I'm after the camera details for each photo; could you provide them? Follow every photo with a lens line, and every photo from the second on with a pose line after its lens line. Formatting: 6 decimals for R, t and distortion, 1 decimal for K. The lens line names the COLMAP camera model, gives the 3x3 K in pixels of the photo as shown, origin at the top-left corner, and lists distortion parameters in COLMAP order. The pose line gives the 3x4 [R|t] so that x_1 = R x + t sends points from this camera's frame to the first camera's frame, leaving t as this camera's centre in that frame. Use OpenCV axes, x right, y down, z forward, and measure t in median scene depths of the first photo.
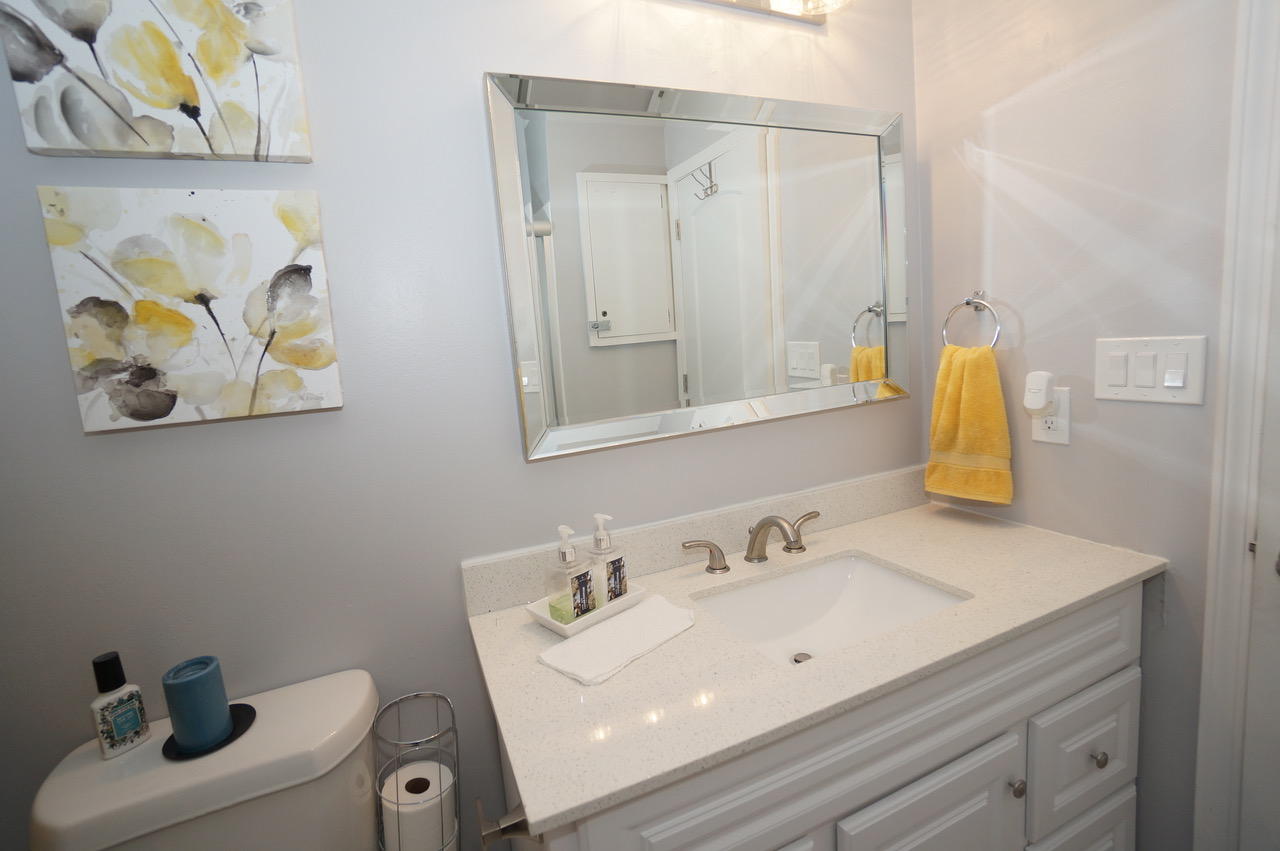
lens RADIAL K [[569.7, 0, 632.9], [0, 569.7, 412.7], [0, 0, 1]] dist [-0.062733, 0.023239]
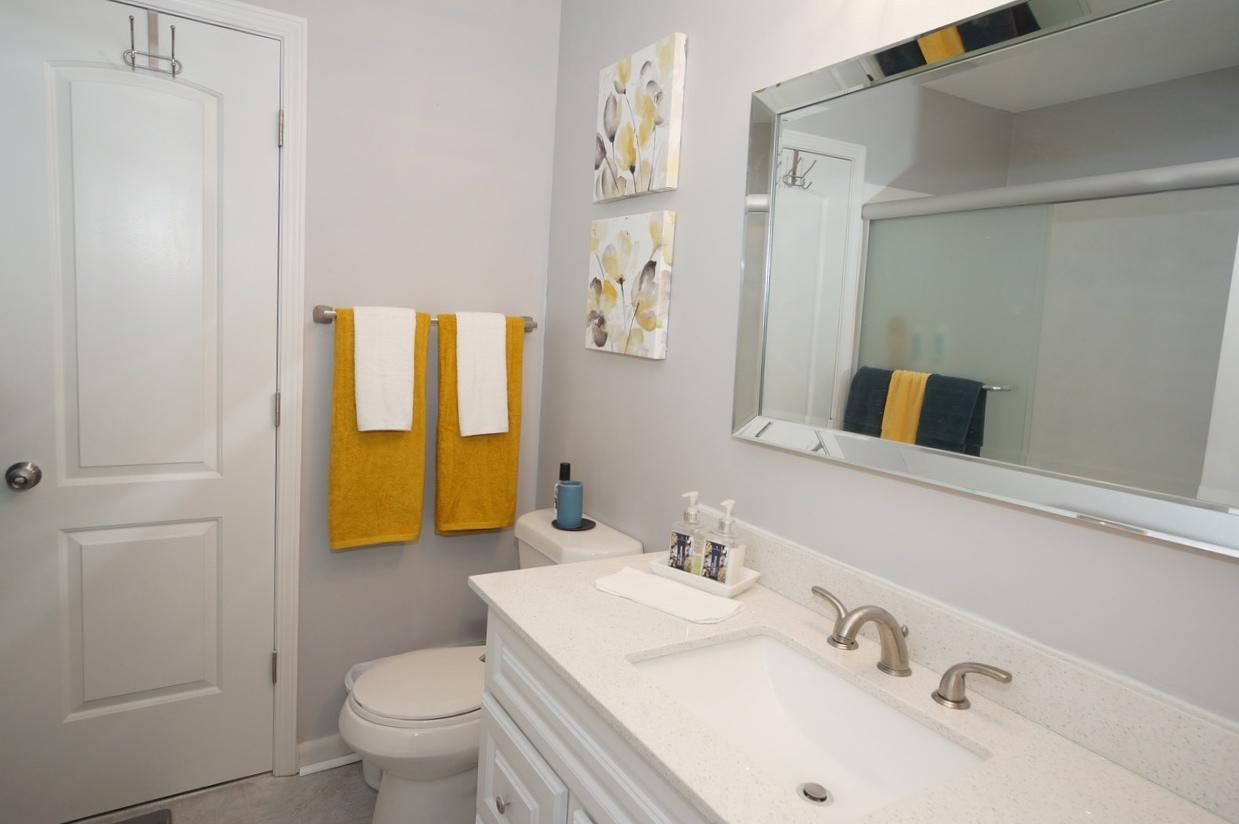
lens RADIAL K [[718.9, 0, 615.7], [0, 718.9, 397.7], [0, 0, 1]] dist [-0.020574, 0.028004]
pose [[0.152247, 0.198639, -0.968175, 1.420391], [-0.194344, 0.966487, 0.167732, -0.227471], [0.969047, 0.162623, 0.185749, 0.639483]]
